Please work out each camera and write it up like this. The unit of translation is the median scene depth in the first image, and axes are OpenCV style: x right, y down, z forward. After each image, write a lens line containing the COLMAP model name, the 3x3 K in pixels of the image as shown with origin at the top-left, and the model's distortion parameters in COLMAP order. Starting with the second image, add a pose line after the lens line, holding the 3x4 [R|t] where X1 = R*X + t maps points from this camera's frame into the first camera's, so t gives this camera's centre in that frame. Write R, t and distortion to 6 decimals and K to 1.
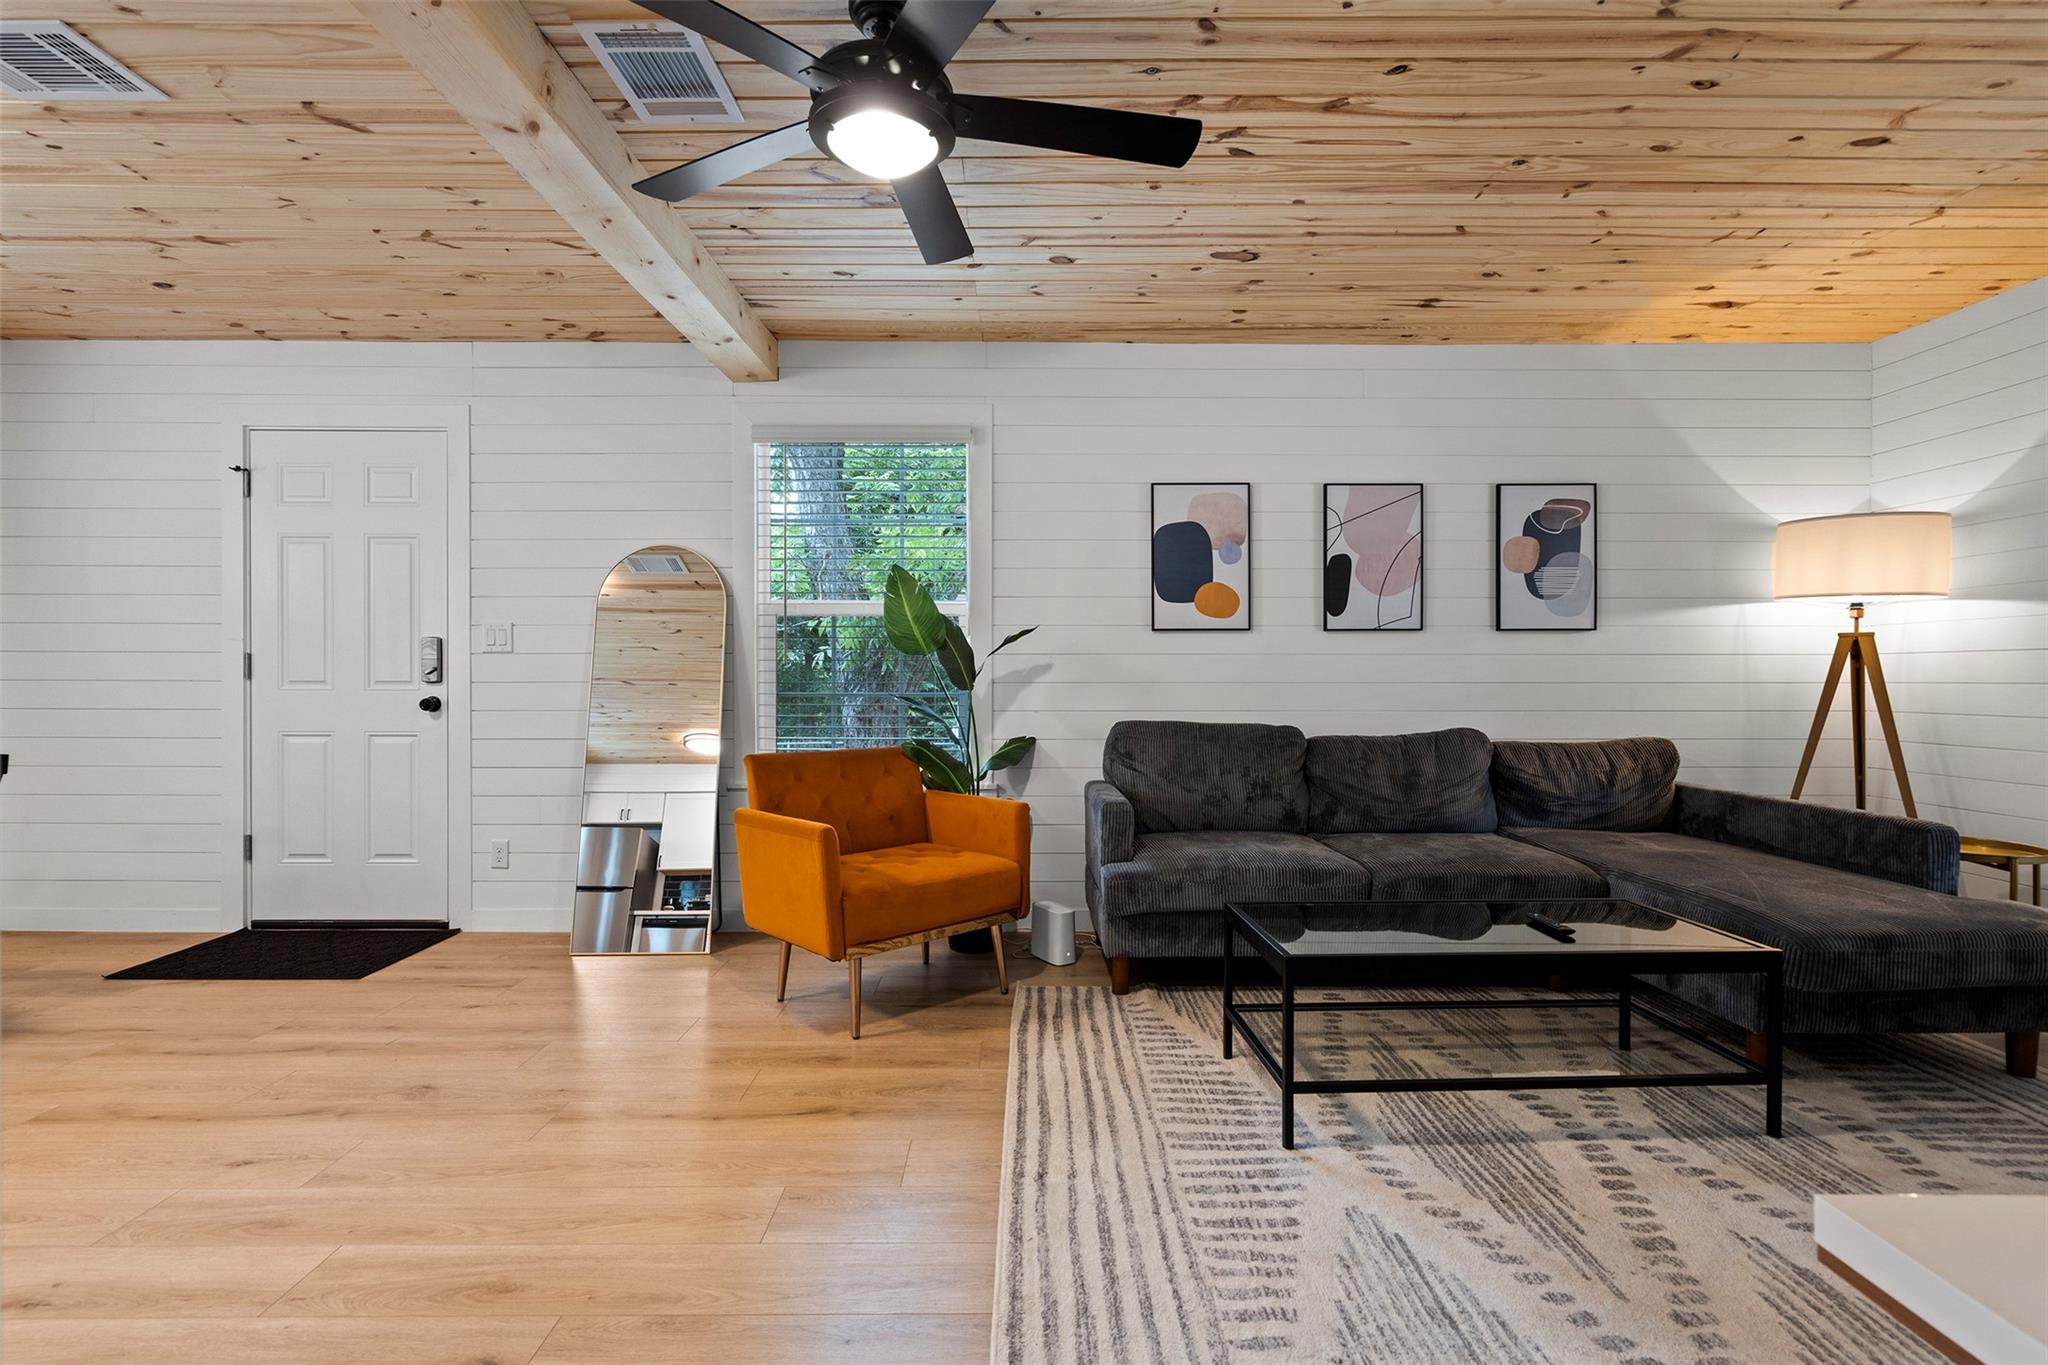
lens RADIAL K [[929.3, 0, 1016.2], [0, 929.3, 682.3], [0, 0, 1]] dist [-0.012227, 0.005187]
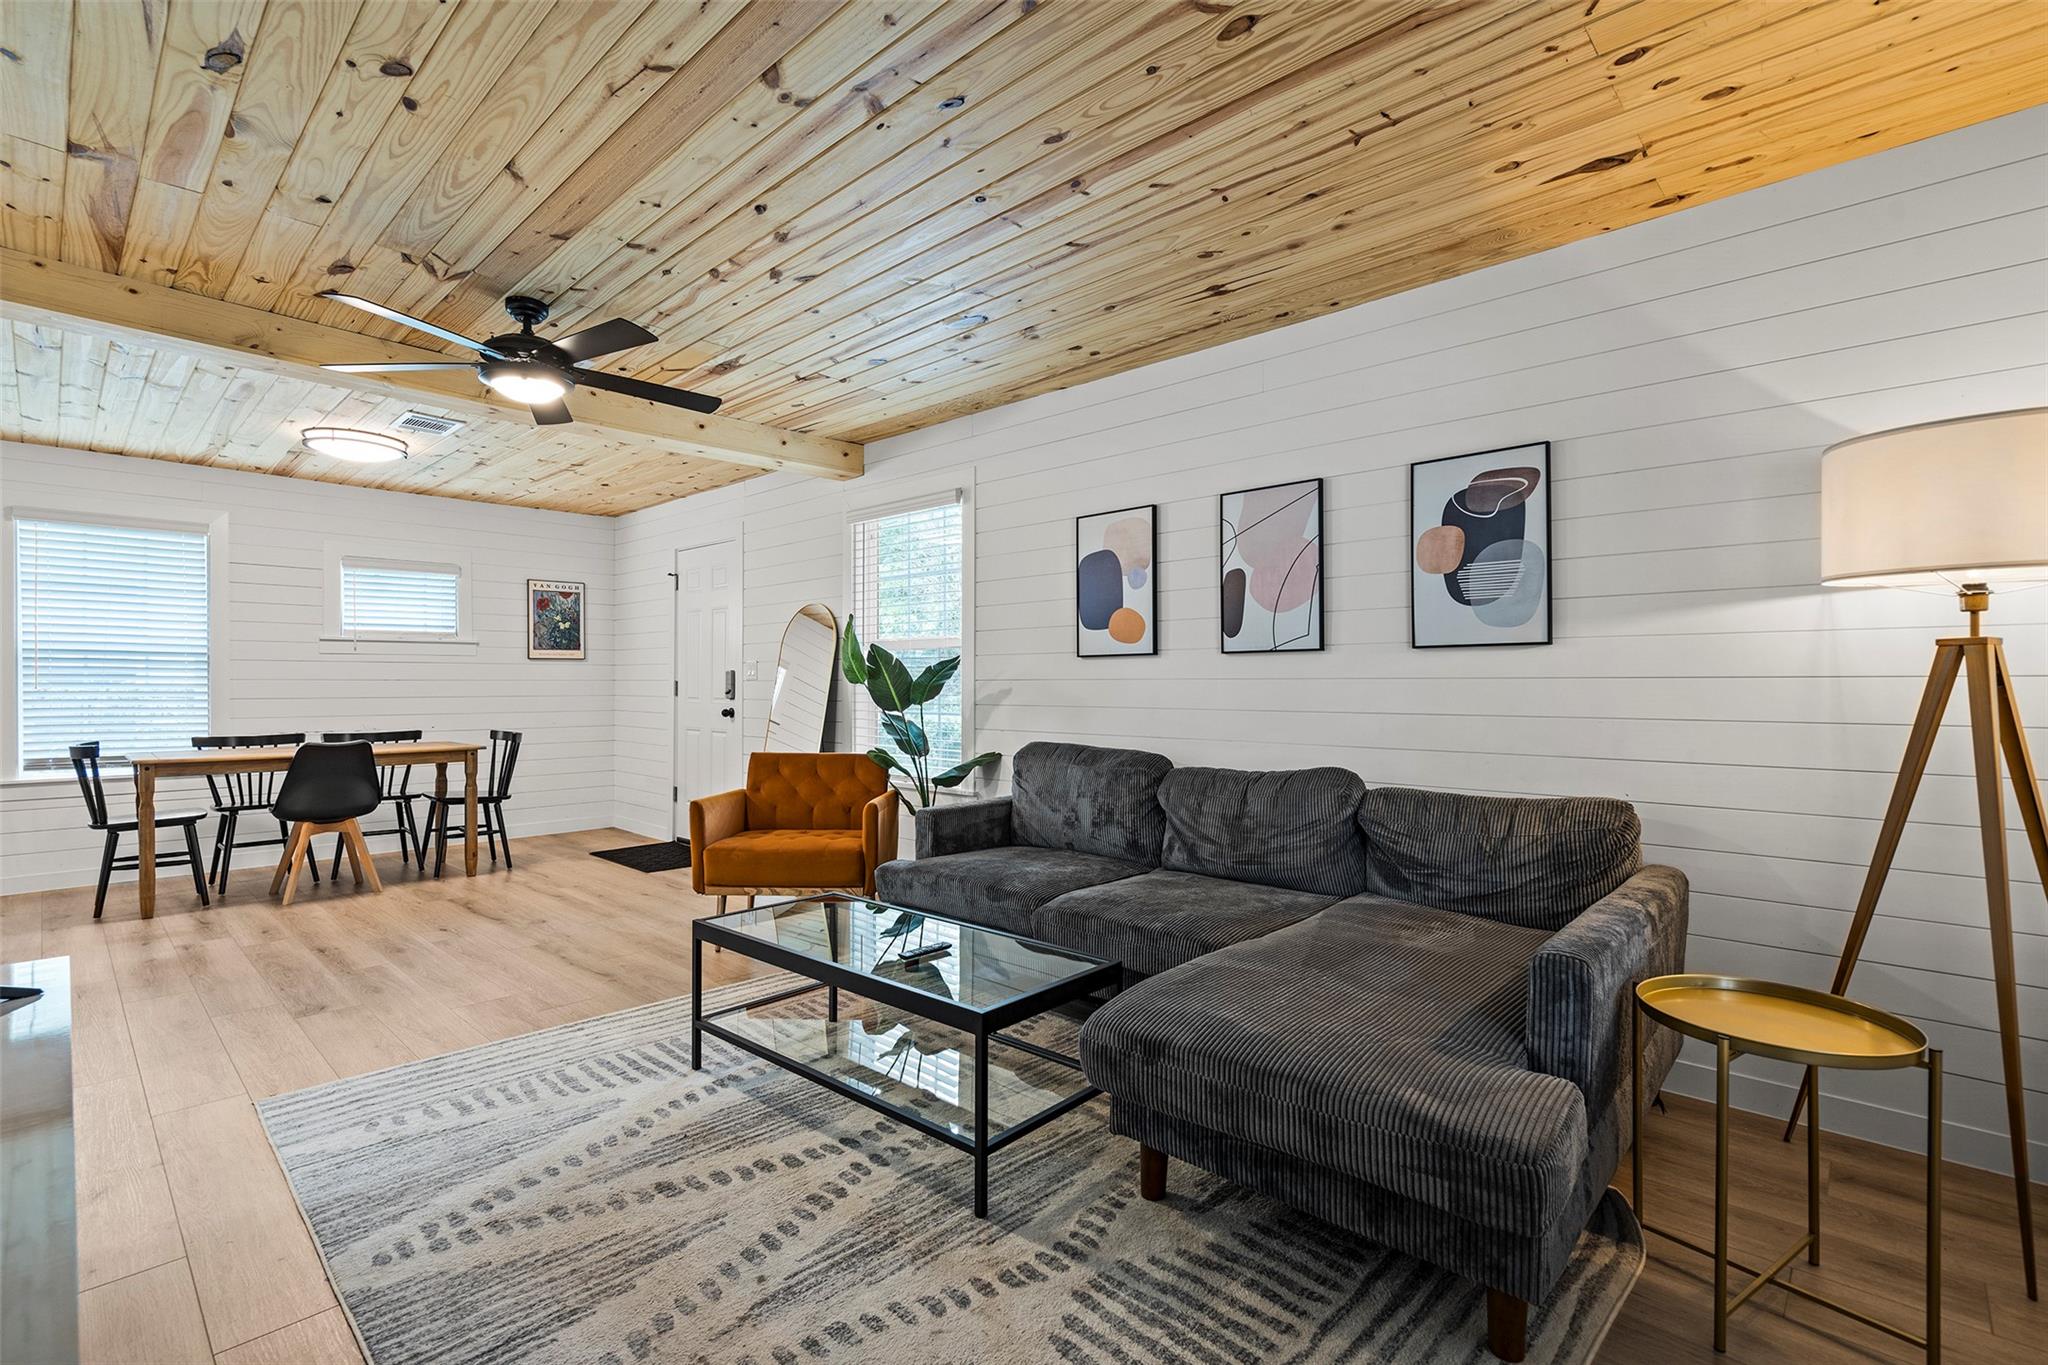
lens RADIAL K [[927.0, 0, 1024.0], [0, 927.0, 682.5], [0, 0, 1]] dist [-0.001655, 0.000001]
pose [[0.727990, -0.001237, -0.685587, 0.883783], [-0.008023, 0.999915, -0.010324, -0.016984], [0.685541, 0.013016, 0.727918, 0.210067]]
